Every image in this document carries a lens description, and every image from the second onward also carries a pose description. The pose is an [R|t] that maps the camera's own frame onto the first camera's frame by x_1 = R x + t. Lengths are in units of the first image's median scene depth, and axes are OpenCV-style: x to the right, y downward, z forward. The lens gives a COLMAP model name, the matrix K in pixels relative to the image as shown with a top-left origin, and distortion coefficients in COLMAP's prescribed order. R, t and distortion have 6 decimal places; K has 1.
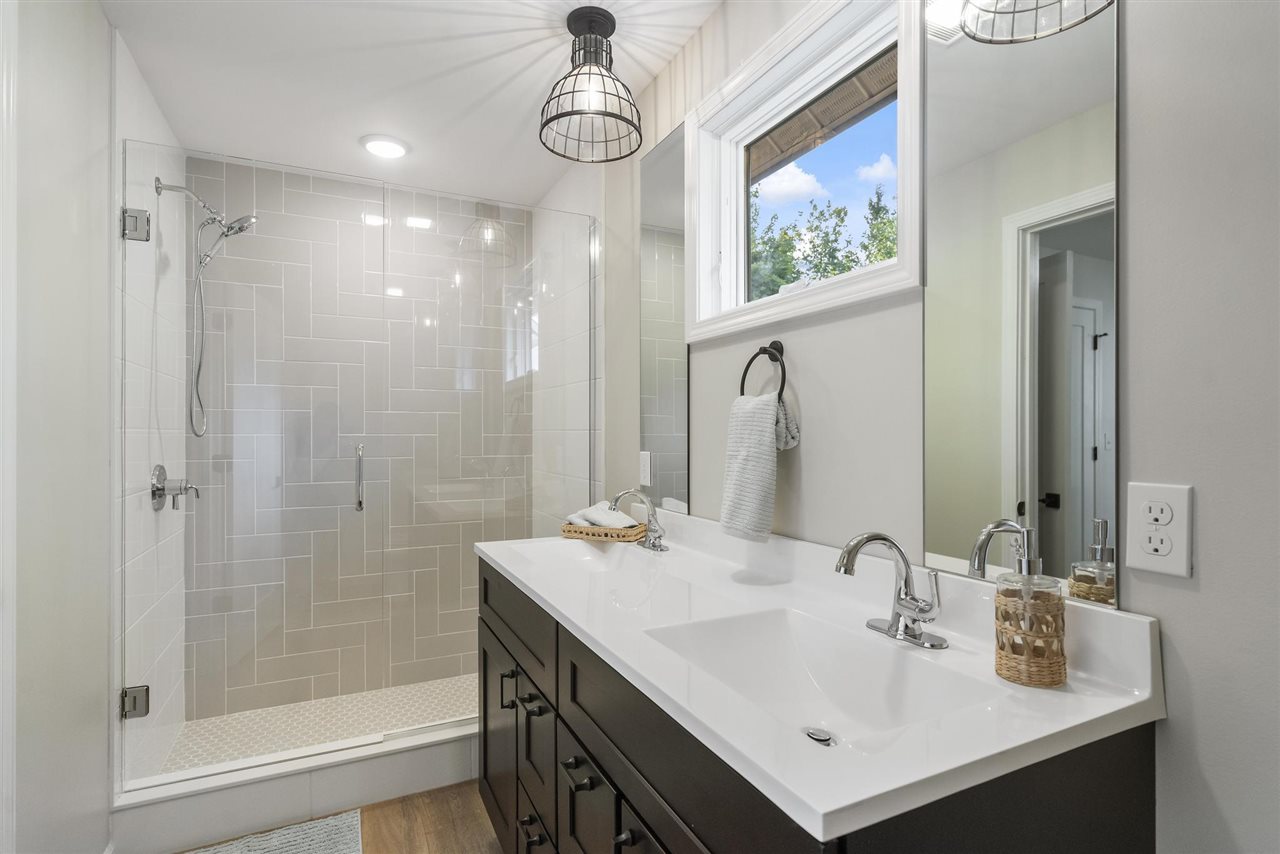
lens RADIAL K [[625.2, 0, 639.6], [0, 625.2, 431.3], [0, 0, 1]] dist [0.001039, 0.000186]
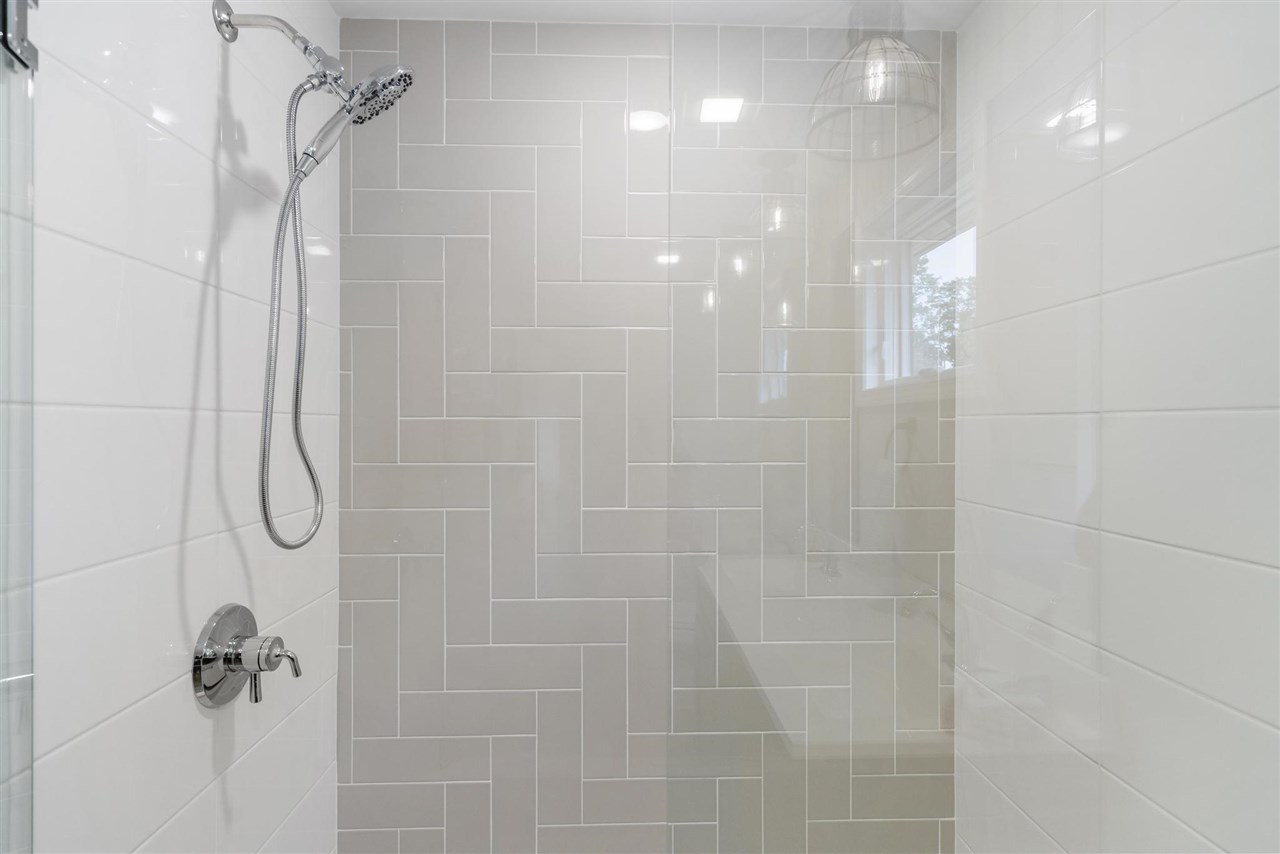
lens RADIAL K [[665.5, 0, 639.6], [0, 665.5, 425.9], [0, 0, 1]] dist [-0.001579, -0.000123]
pose [[0.912989, 0.002806, -0.407974, -0.183707], [-0.002080, 0.999995, 0.002221, -0.056821], [0.407978, -0.001179, 0.912991, 0.446571]]
